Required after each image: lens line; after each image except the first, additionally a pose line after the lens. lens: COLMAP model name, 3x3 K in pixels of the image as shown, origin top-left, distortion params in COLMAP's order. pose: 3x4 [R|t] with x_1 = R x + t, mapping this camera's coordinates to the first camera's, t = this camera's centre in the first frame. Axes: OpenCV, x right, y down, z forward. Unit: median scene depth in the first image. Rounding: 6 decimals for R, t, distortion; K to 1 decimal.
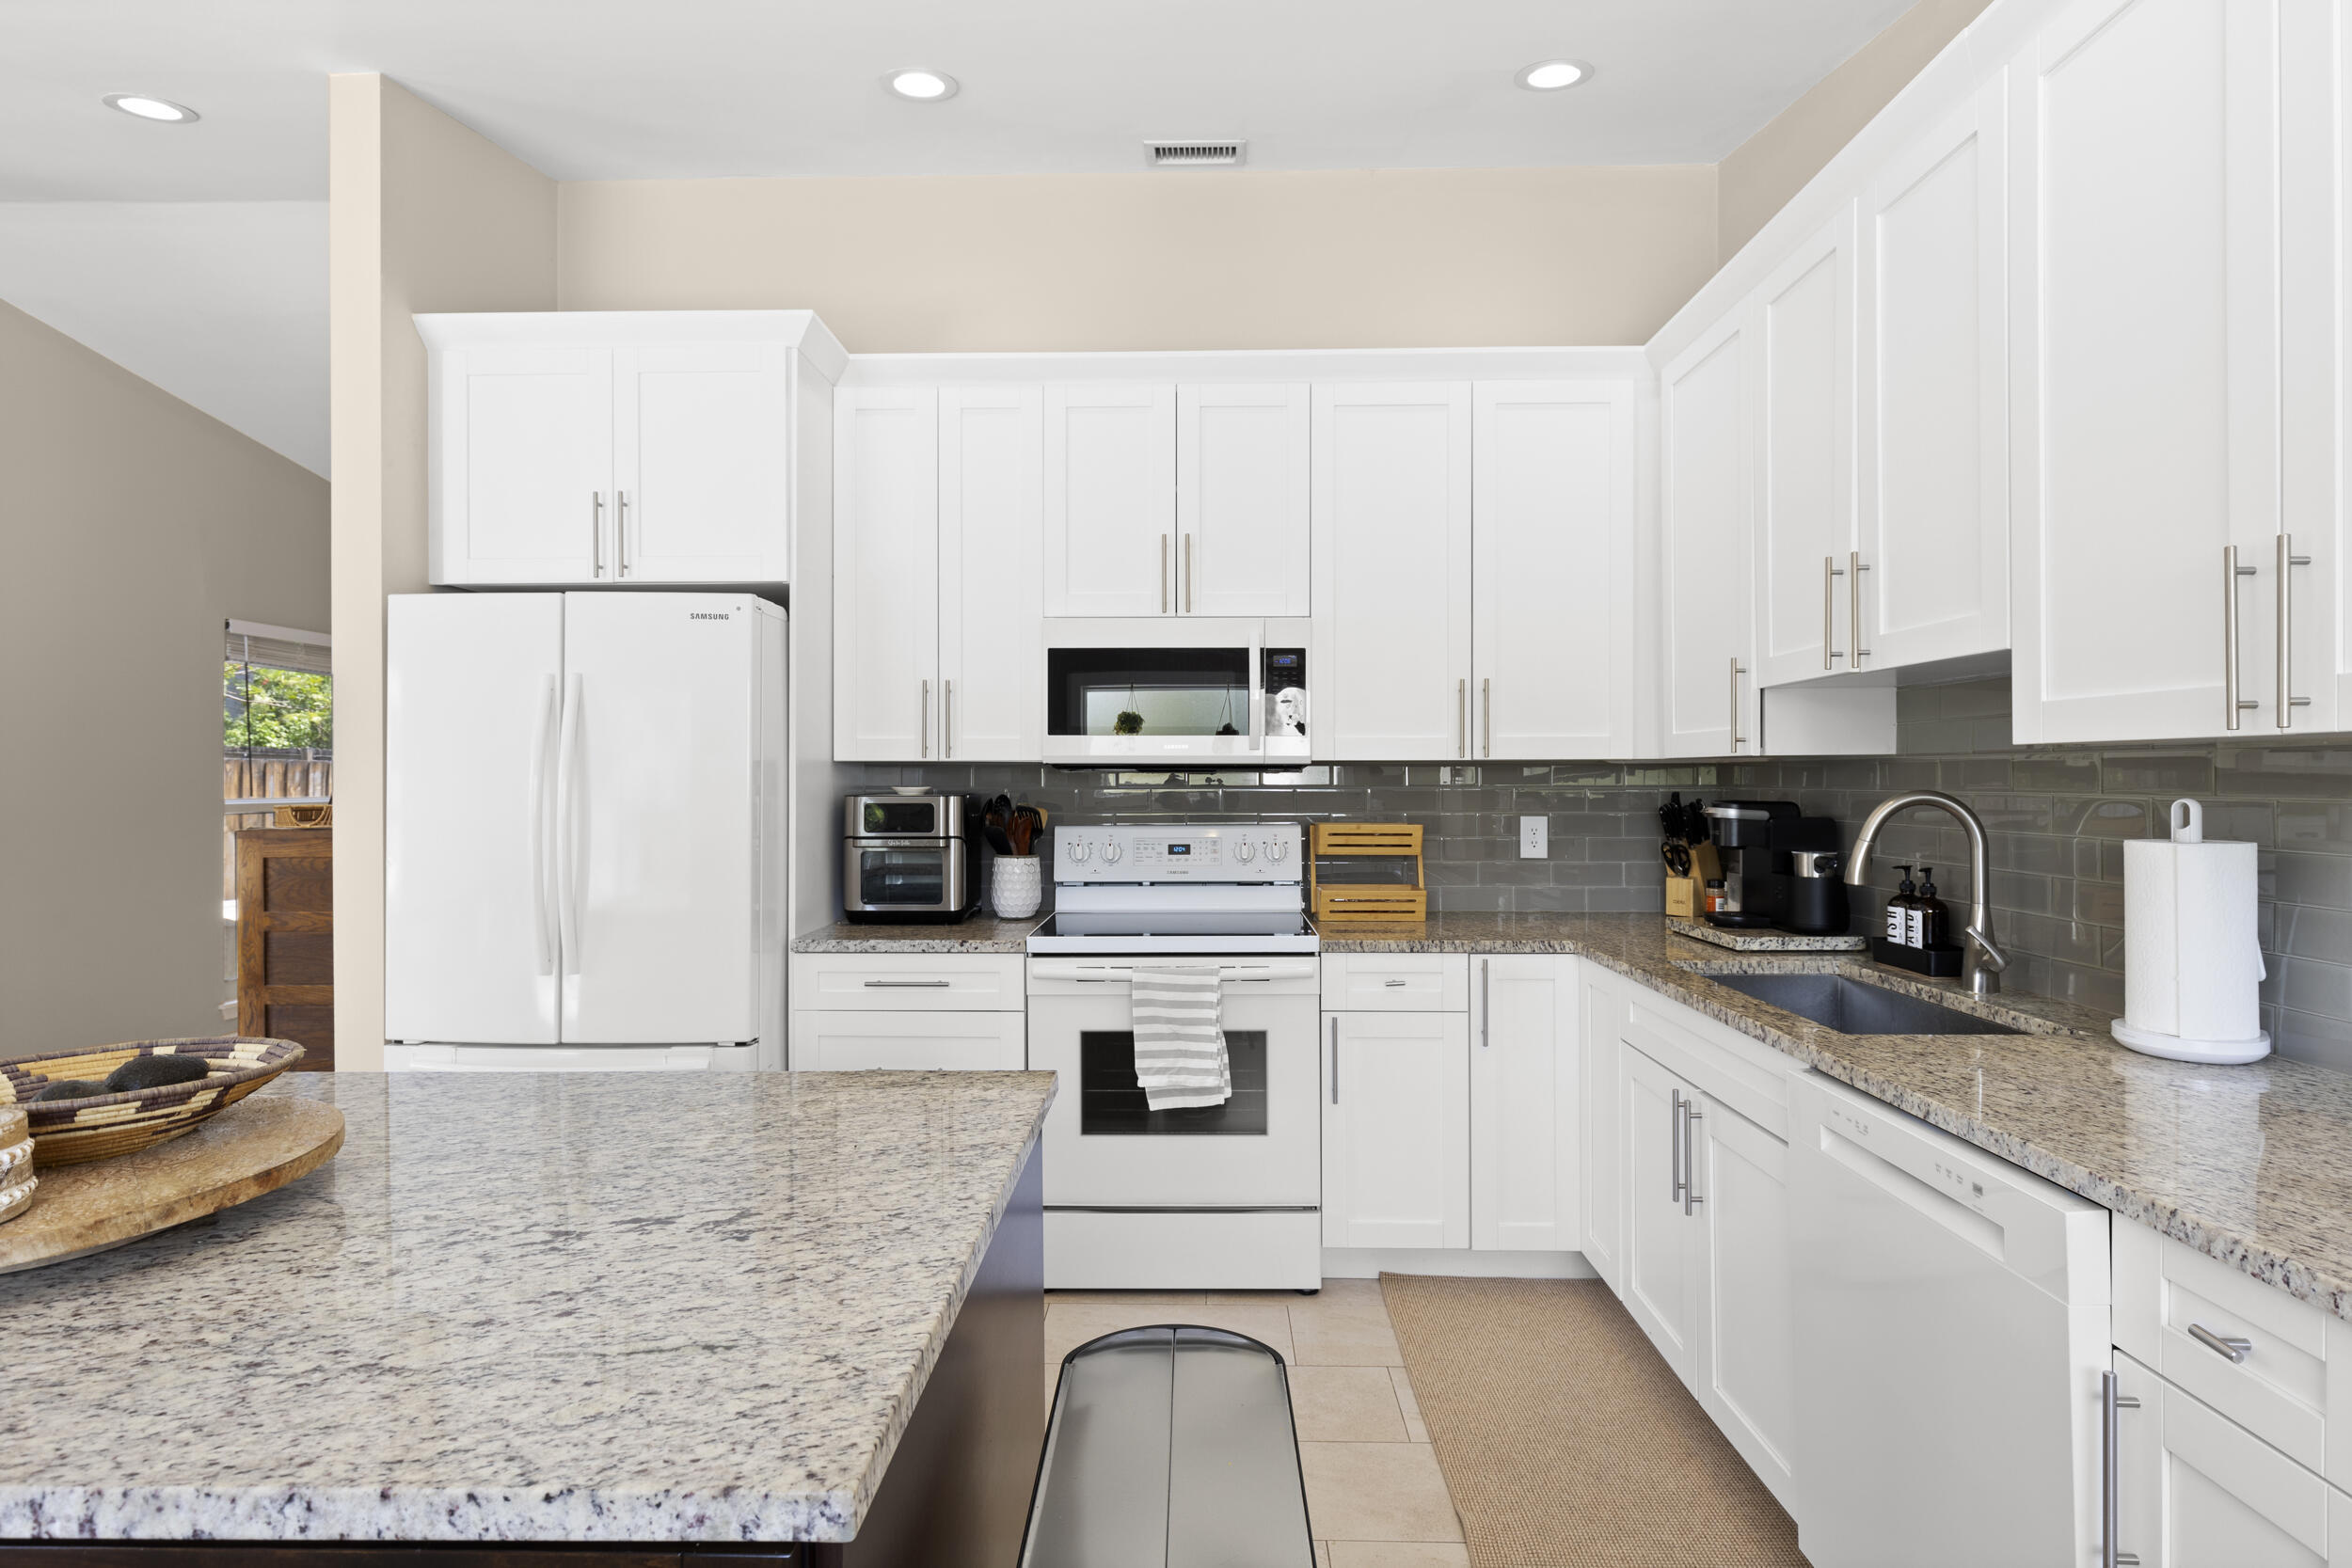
lens RADIAL K [[1151.6, 0, 1183.0], [0, 1151.6, 779.5], [0, 0, 1]] dist [0.003445, -0.000273]
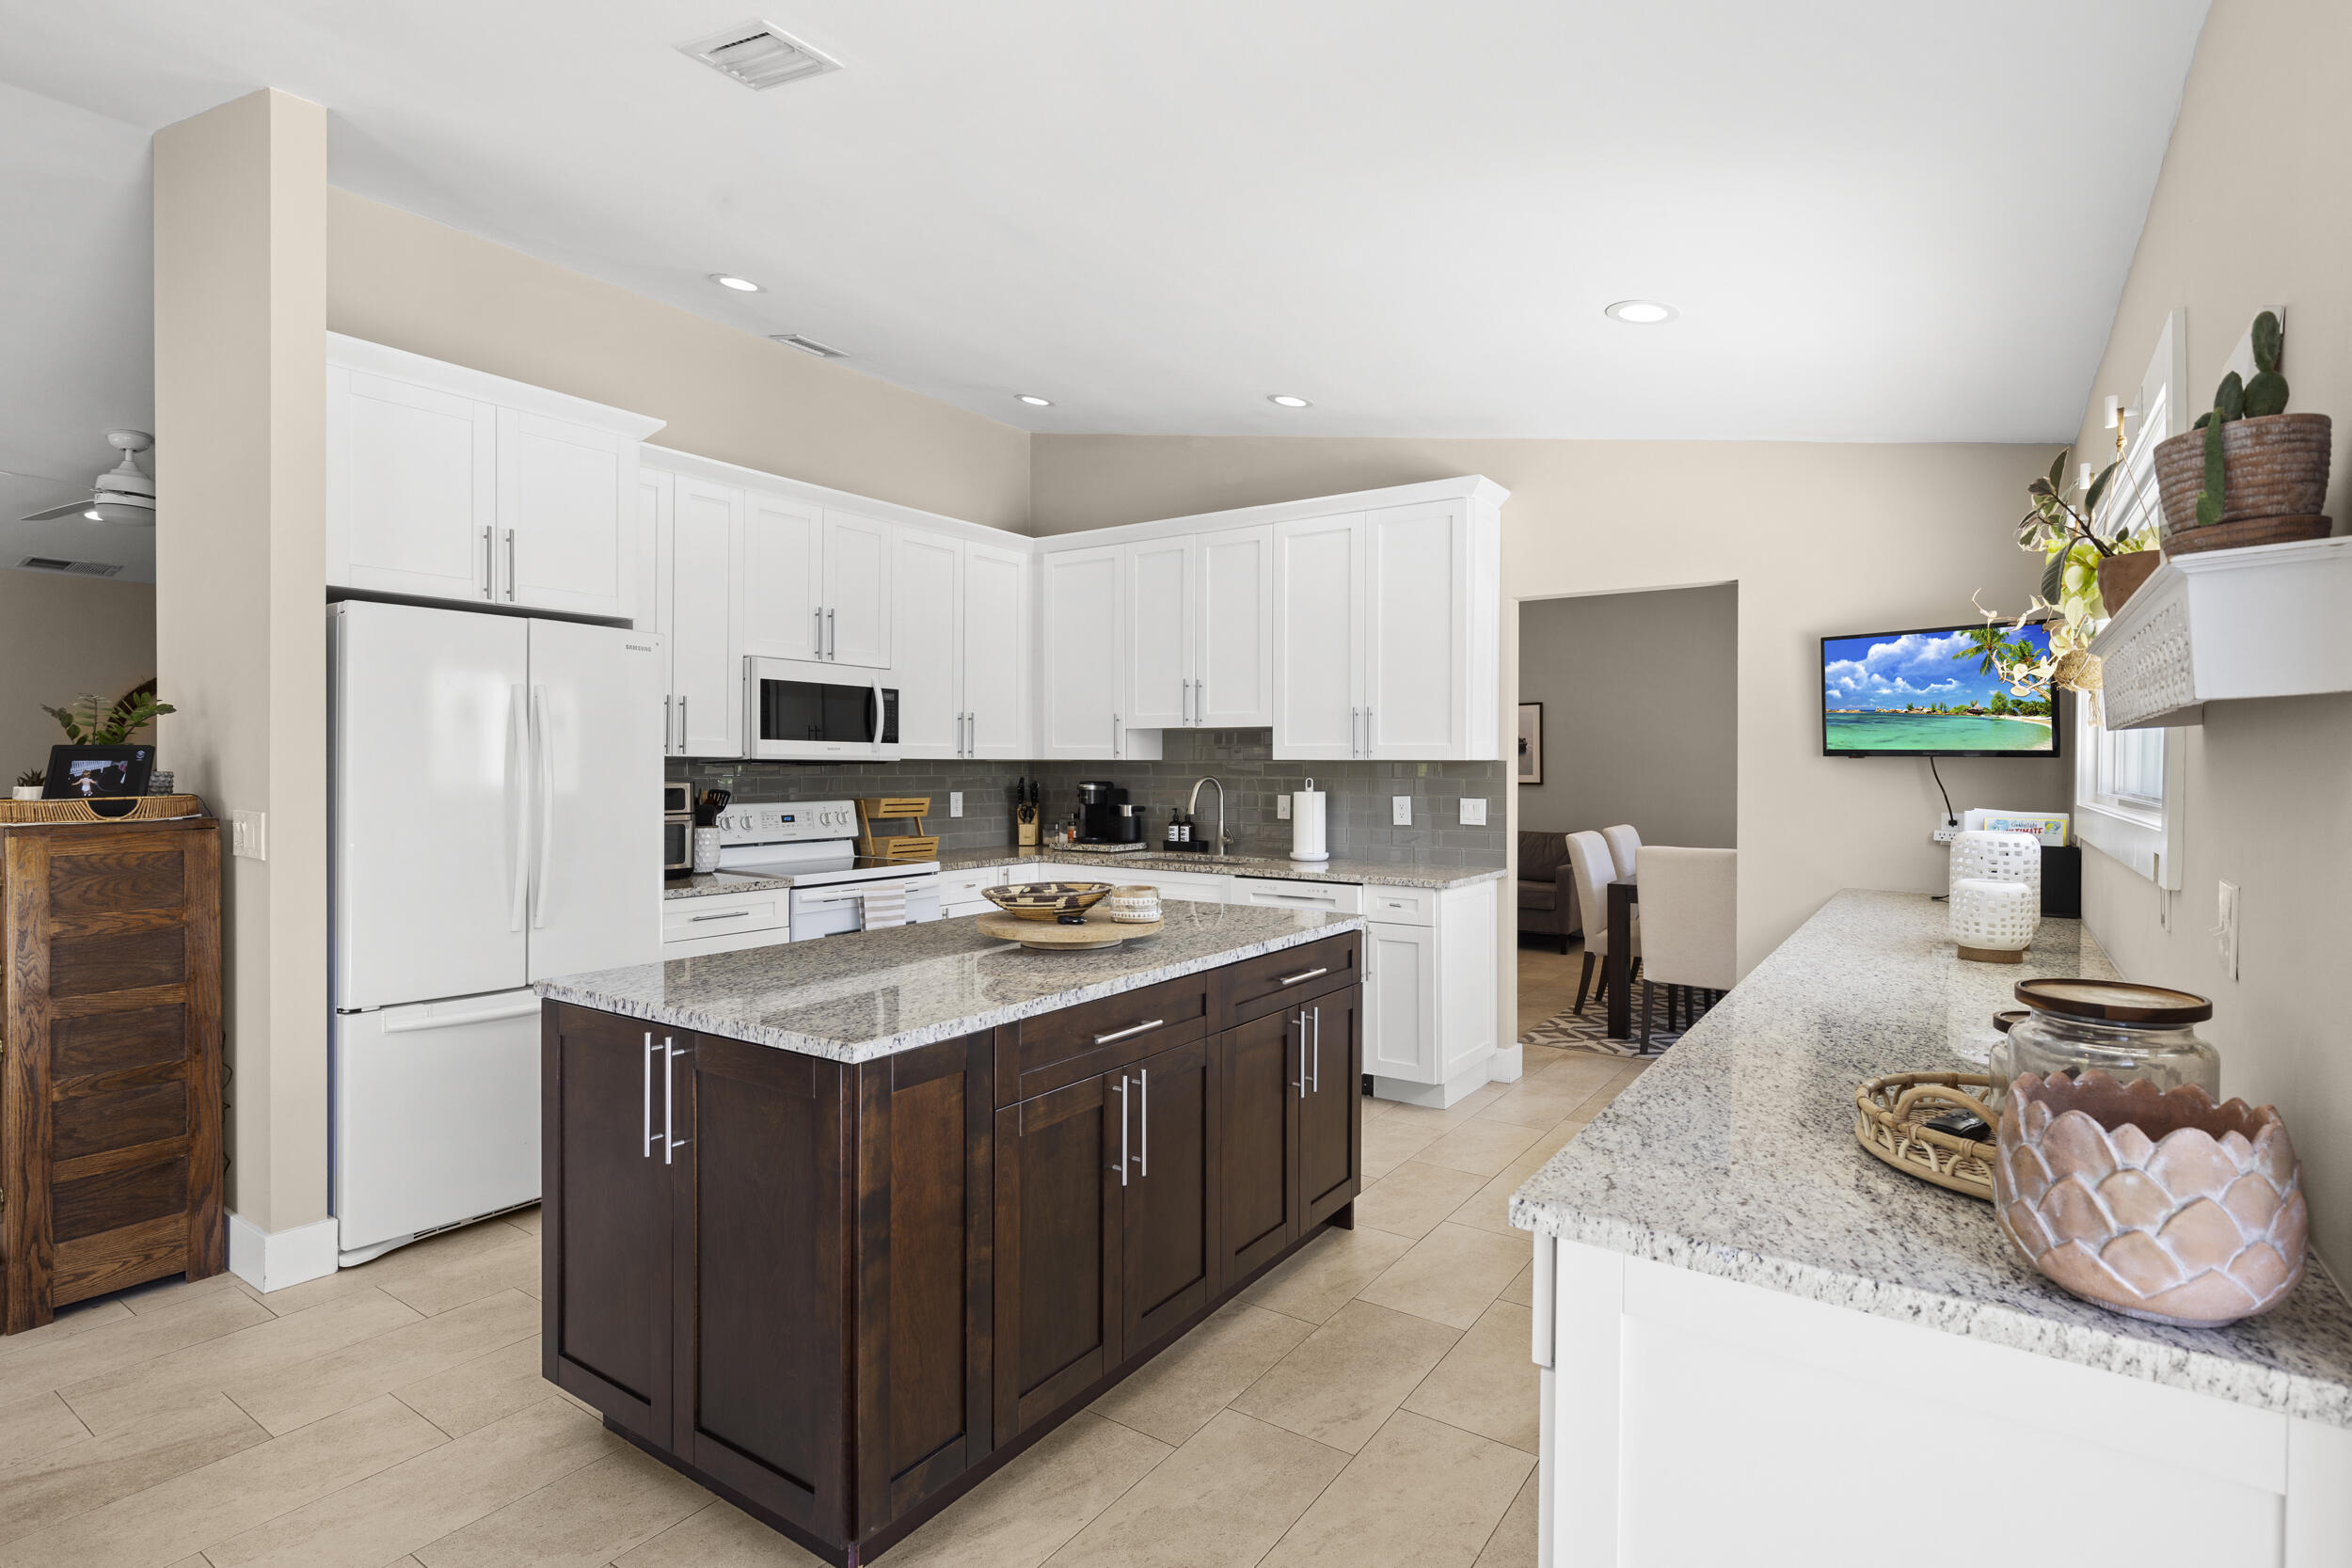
lens RADIAL K [[1151.6, 0, 1173.1], [0, 1151.6, 766.7], [0, 0, 1]] dist [0.003445, -0.000273]
pose [[0.549434, 0.003547, 0.835529, -1.114639], [-0.001998, 0.999994, -0.002931, -0.001692], [-0.835535, -0.000059, 0.549438, -0.229946]]
